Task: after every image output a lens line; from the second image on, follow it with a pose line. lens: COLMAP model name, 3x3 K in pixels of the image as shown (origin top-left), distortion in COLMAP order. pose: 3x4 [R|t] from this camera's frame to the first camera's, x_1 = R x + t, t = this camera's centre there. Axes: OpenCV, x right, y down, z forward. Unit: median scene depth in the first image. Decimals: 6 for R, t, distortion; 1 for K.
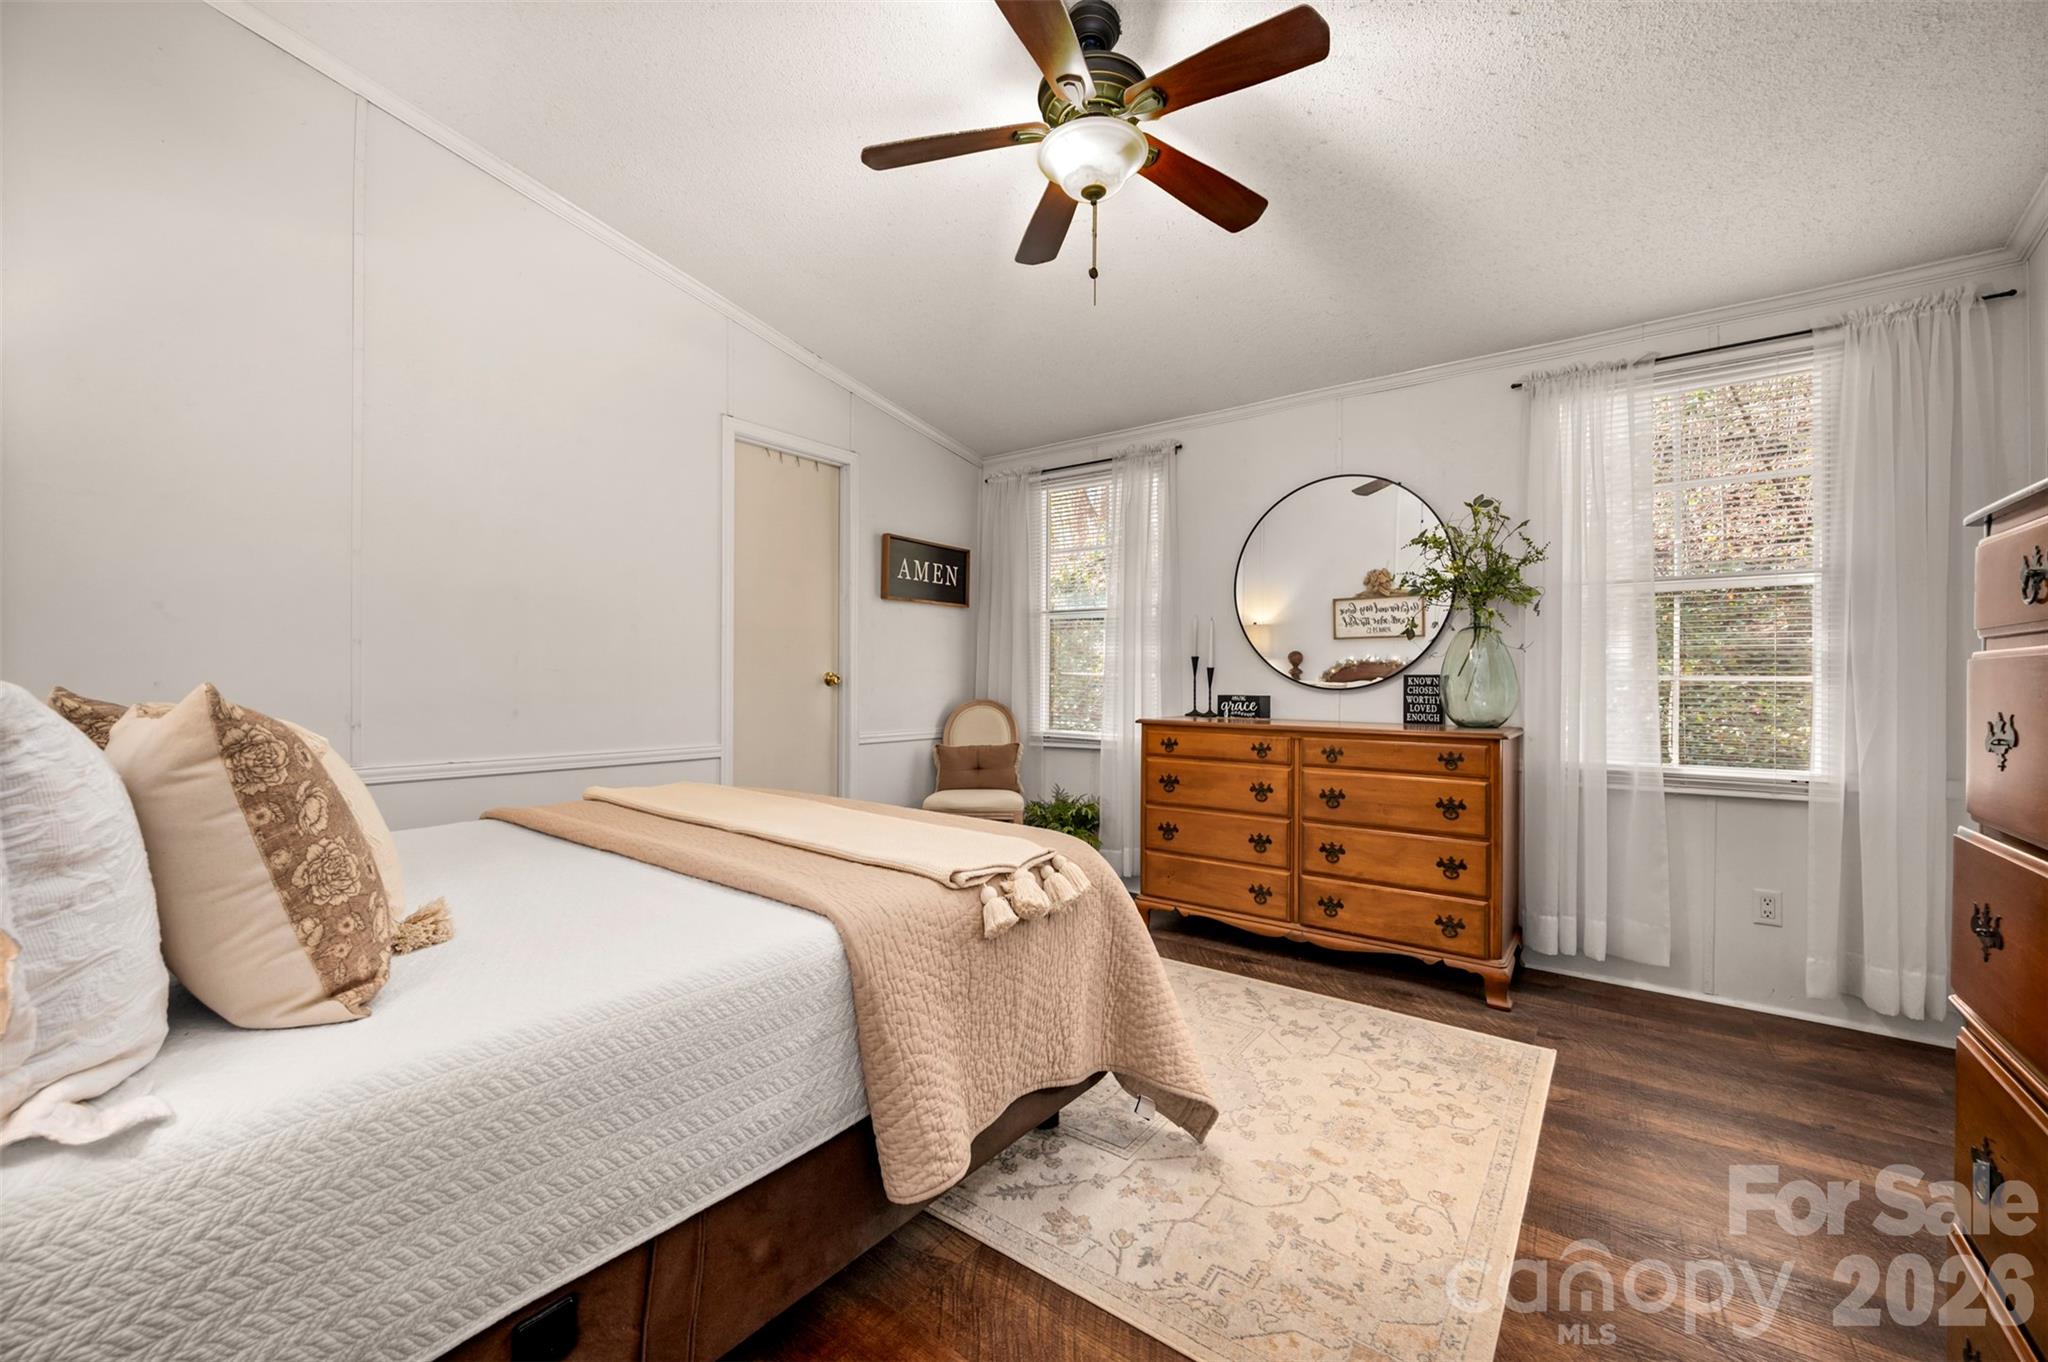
lens RADIAL K [[809.3, 0, 1027.9], [0, 809.3, 677.0], [0, 0, 1]] dist [-0.002166, -0.000048]
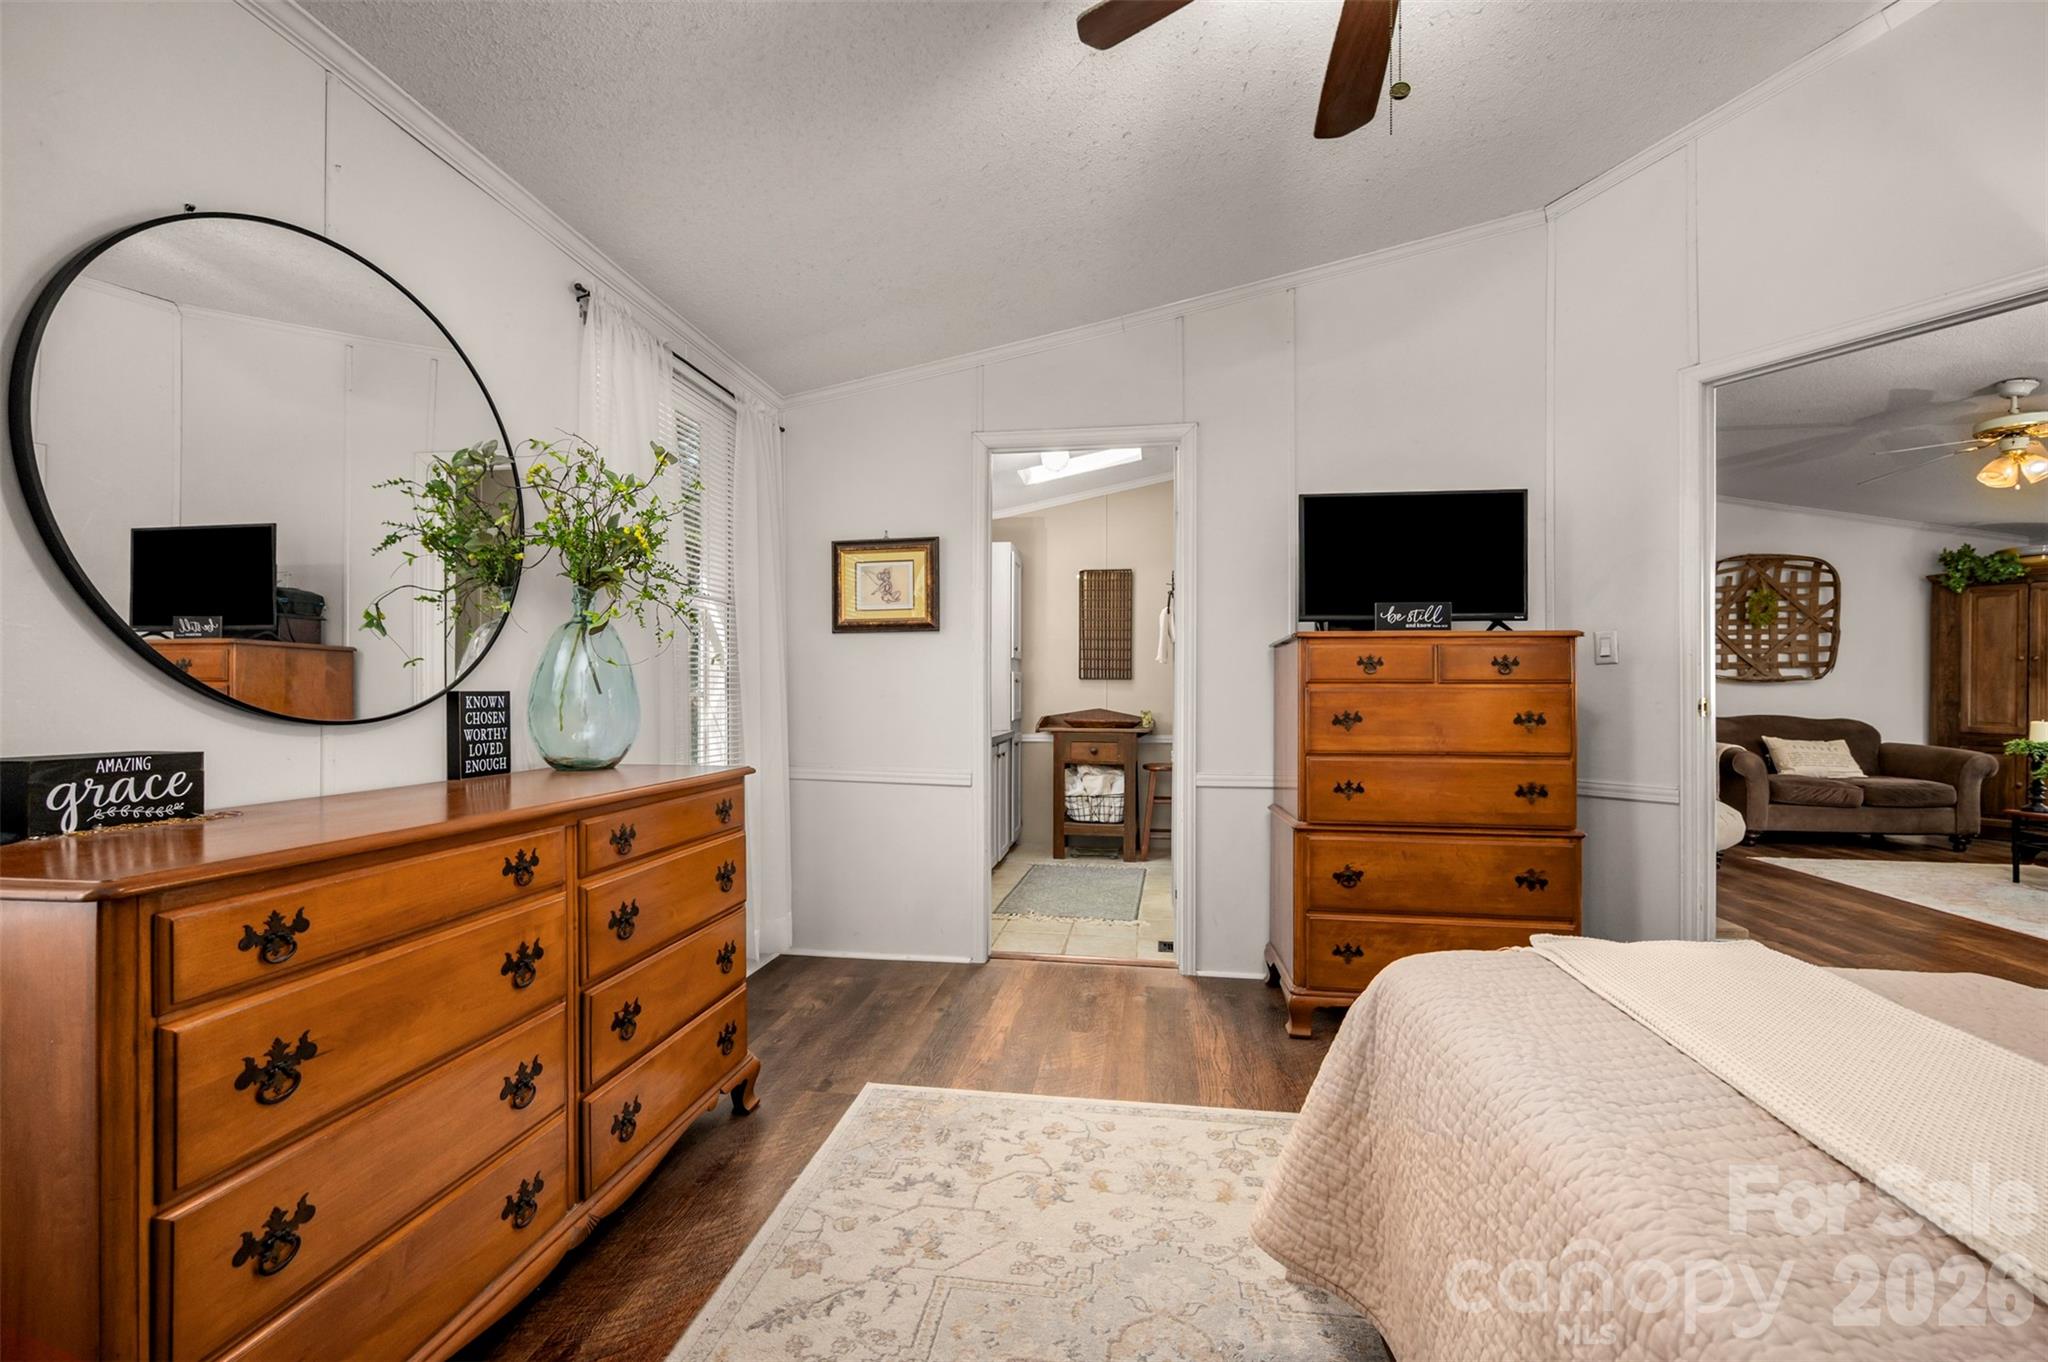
lens RADIAL K [[809.3, 0, 1044.6], [0, 809.3, 689.6], [0, 0, 1]] dist [-0.002166, -0.000048]
pose [[-0.479724, -0.001358, 0.877418, -0.244987], [-0.004596, 0.999989, -0.000966, -0.006308], [-0.877407, -0.004496, -0.479725, 1.062906]]
